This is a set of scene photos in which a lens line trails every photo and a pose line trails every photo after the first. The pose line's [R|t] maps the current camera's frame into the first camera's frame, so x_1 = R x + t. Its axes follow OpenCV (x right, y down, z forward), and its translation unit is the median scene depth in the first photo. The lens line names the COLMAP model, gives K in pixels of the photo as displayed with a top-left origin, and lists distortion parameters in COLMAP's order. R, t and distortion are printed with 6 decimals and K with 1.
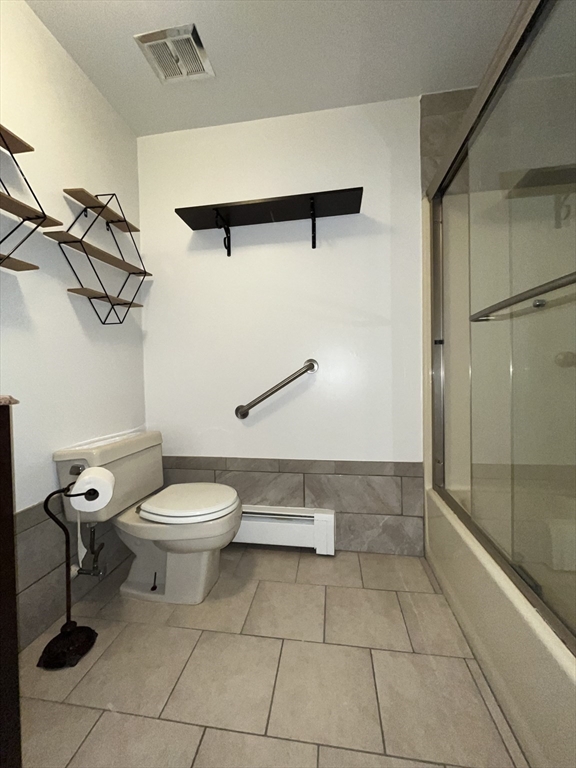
lens RADIAL K [[308.7, 0, 280.8], [0, 308.7, 384.2], [0, 0, 1]] dist [-0.001966, 0.000854]
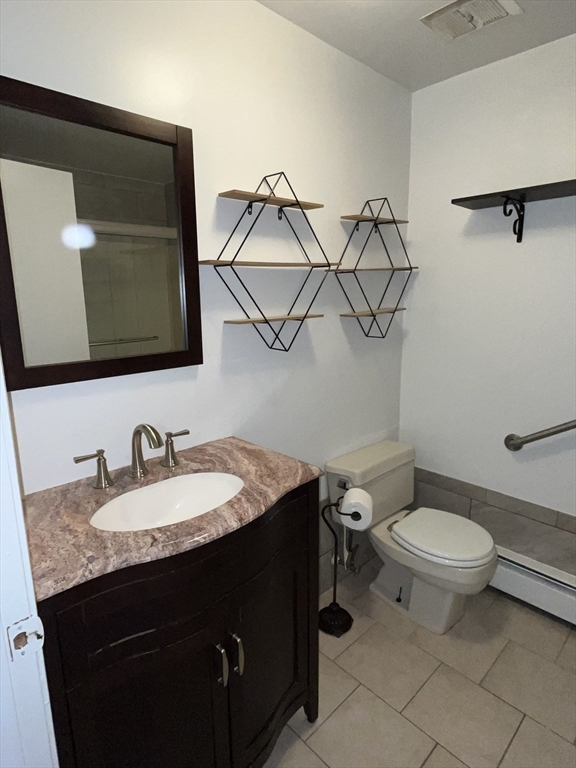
lens RADIAL K [[432.5, 0, 290.2], [0, 432.5, 380.6], [0, 0, 1]] dist [0.003018, 0.003200]
pose [[0.799351, 0.131719, -0.586249, 0.064111], [-0.016819, 0.980199, 0.197299, -0.360063], [0.600629, -0.147851, 0.785739, -0.281832]]
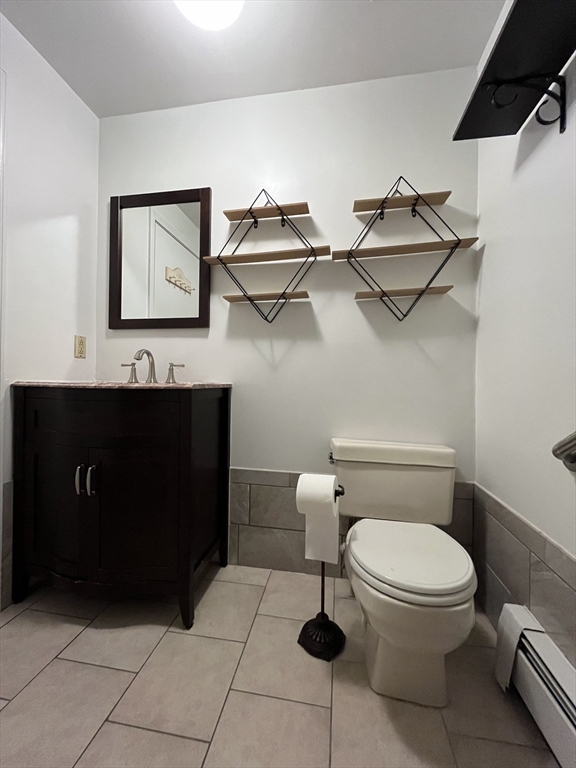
lens RADIAL K [[308.7, 0, 287.1], [0, 308.7, 380.5], [0, 0, 1]] dist [-0.001966, 0.000854]
pose [[-0.002890, 0.023880, -0.999711, 0.420979], [-0.032340, 0.999190, 0.023961, -0.024655], [0.999473, 0.032400, -0.002115, 0.731207]]
